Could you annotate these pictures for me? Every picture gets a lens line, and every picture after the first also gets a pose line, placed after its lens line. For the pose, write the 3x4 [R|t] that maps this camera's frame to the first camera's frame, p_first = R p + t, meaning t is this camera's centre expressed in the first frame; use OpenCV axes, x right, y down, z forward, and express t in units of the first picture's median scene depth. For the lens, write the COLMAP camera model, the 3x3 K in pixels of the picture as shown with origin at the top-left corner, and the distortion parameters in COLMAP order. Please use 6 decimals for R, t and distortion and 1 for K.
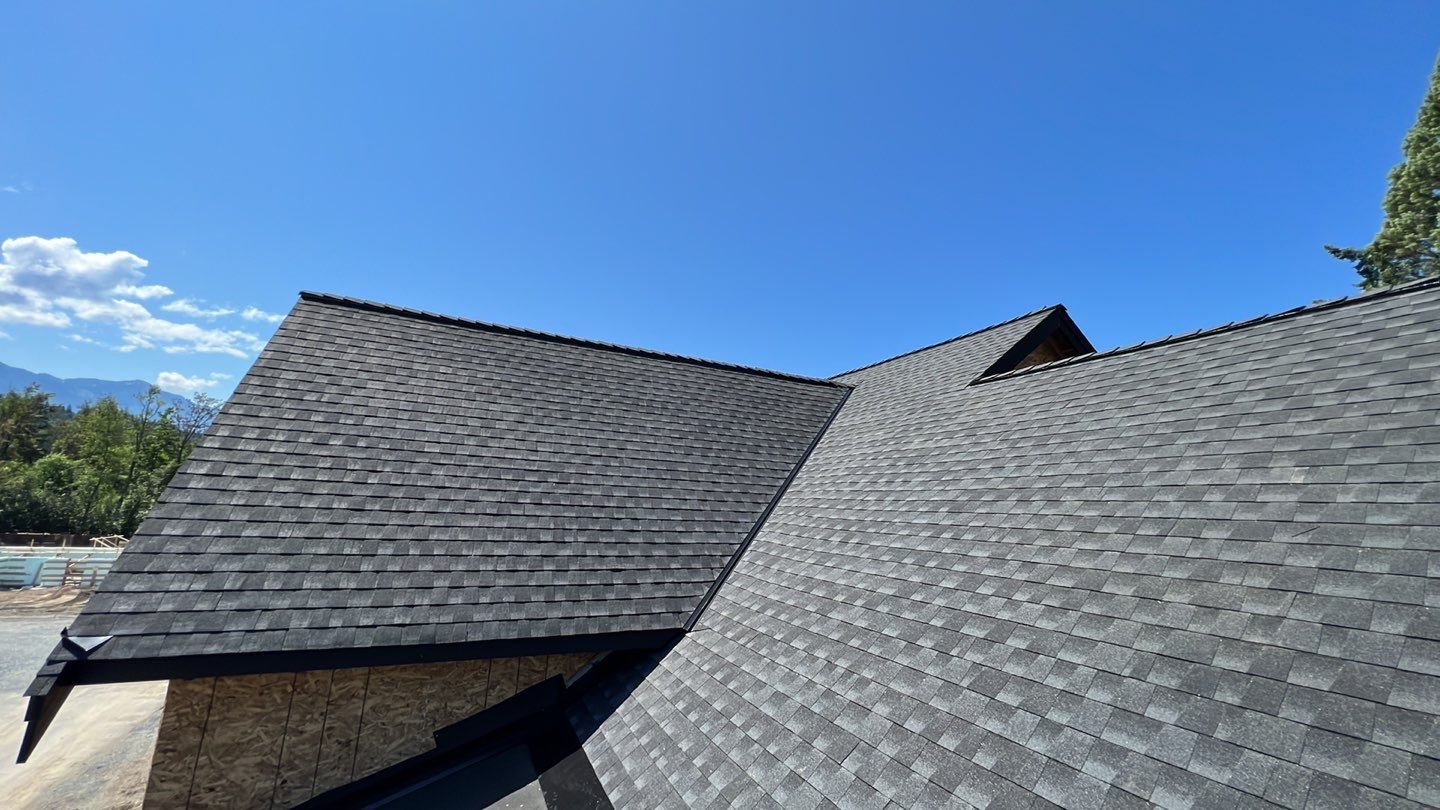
lens RADIAL K [[545.7, 0, 720.0], [0, 545.7, 405.0], [0, 0, 1]] dist [0.000027, -0.000160]
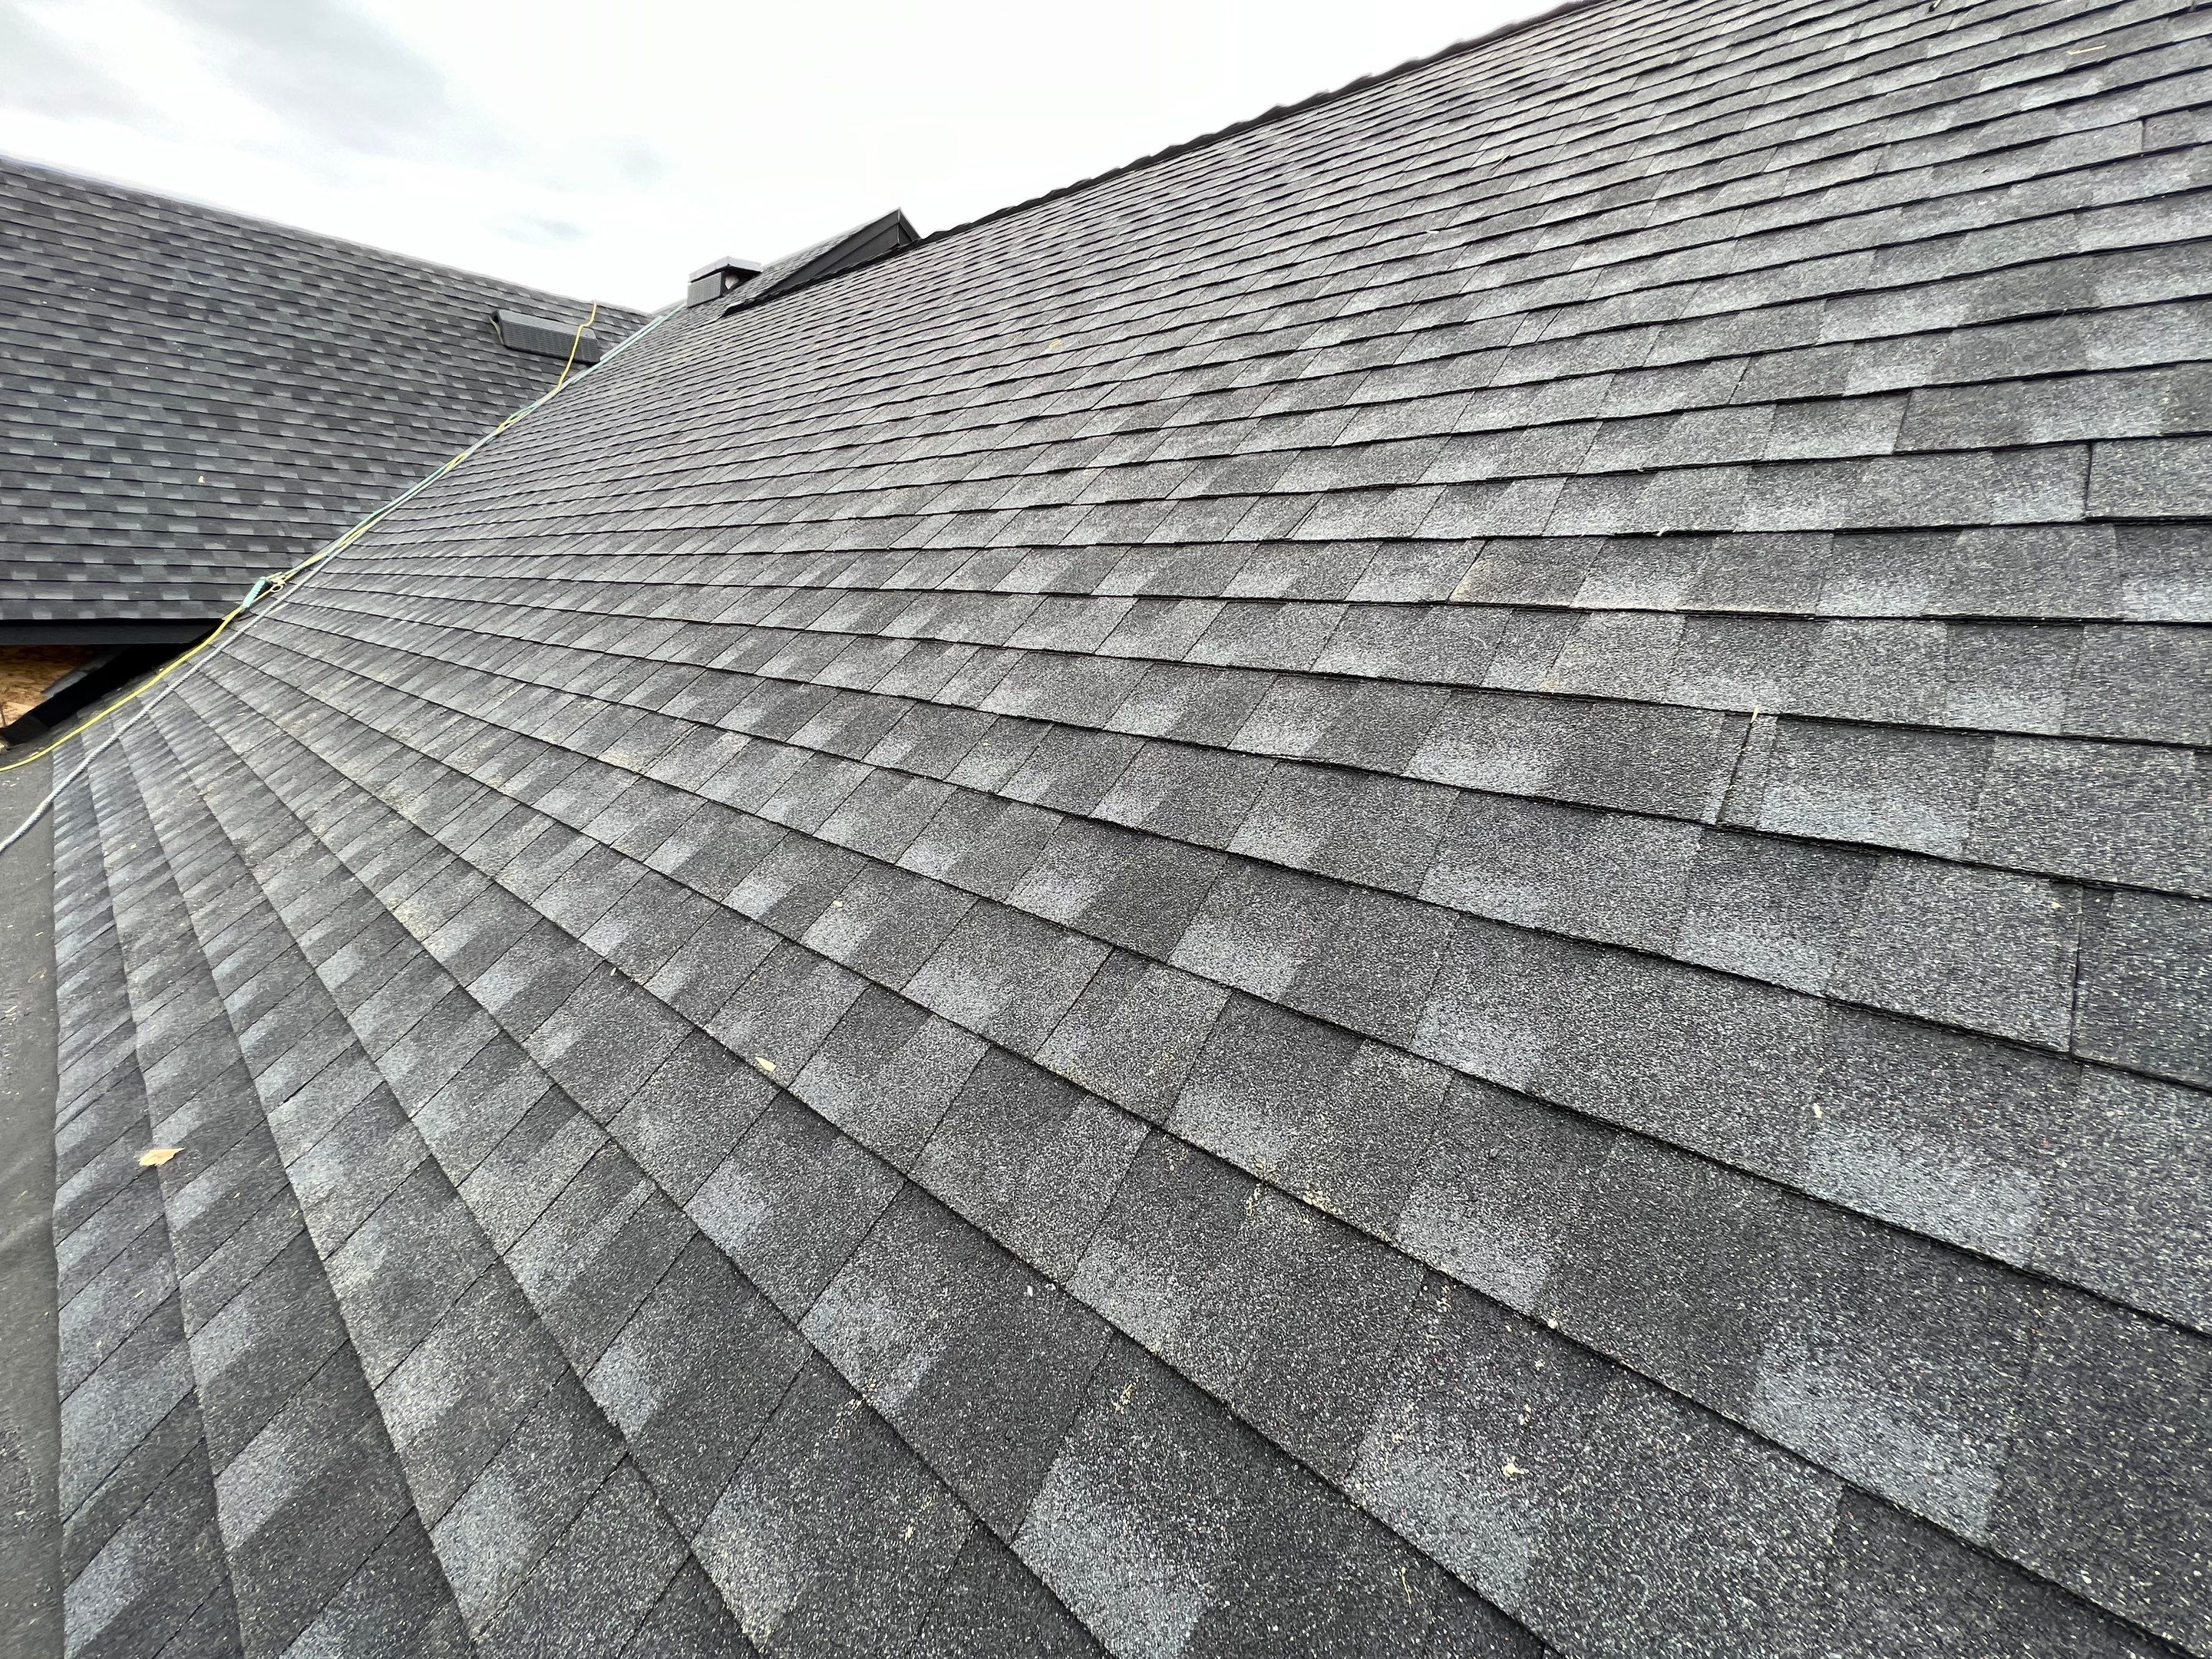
lens RADIAL K [[881.7, 0, 1106.0], [0, 881.7, 829.5], [0, 0, 1]] dist [-0.000757, 0.000128]
pose [[0.917715, -0.116753, 0.379696, 0.499676], [-0.063513, 0.900412, 0.430378, 0.054987], [-0.392130, -0.419079, 0.818906, -0.552950]]
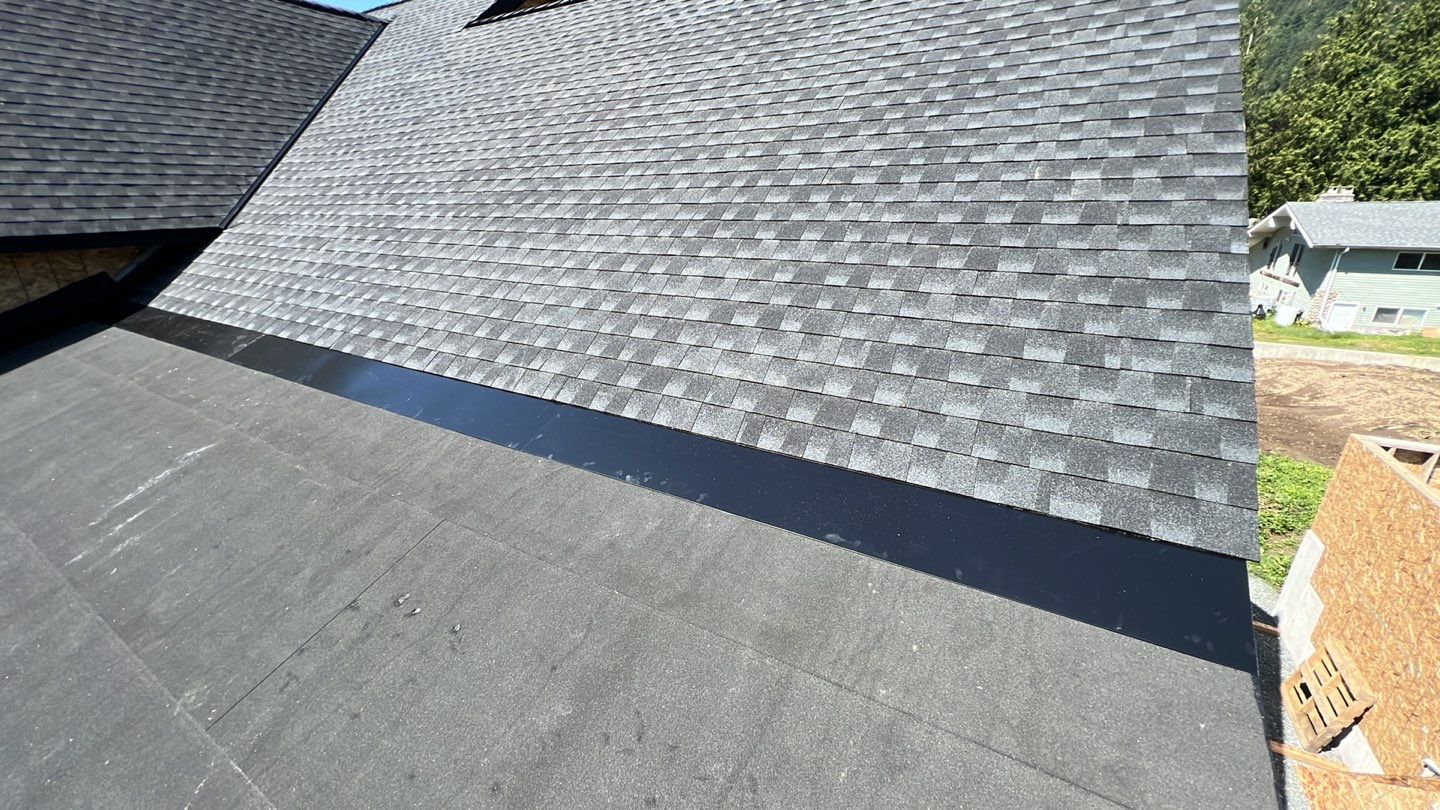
lens RADIAL K [[545.7, 0, 720.0], [0, 545.7, 405.0], [0, 0, 1]] dist [0.000027, -0.000160]
pose [[0.827157, -0.244278, 0.506102, 0.137697], [-0.060714, 0.856469, 0.512616, 0.032082], [-0.558682, -0.454741, 0.693603, -0.657788]]
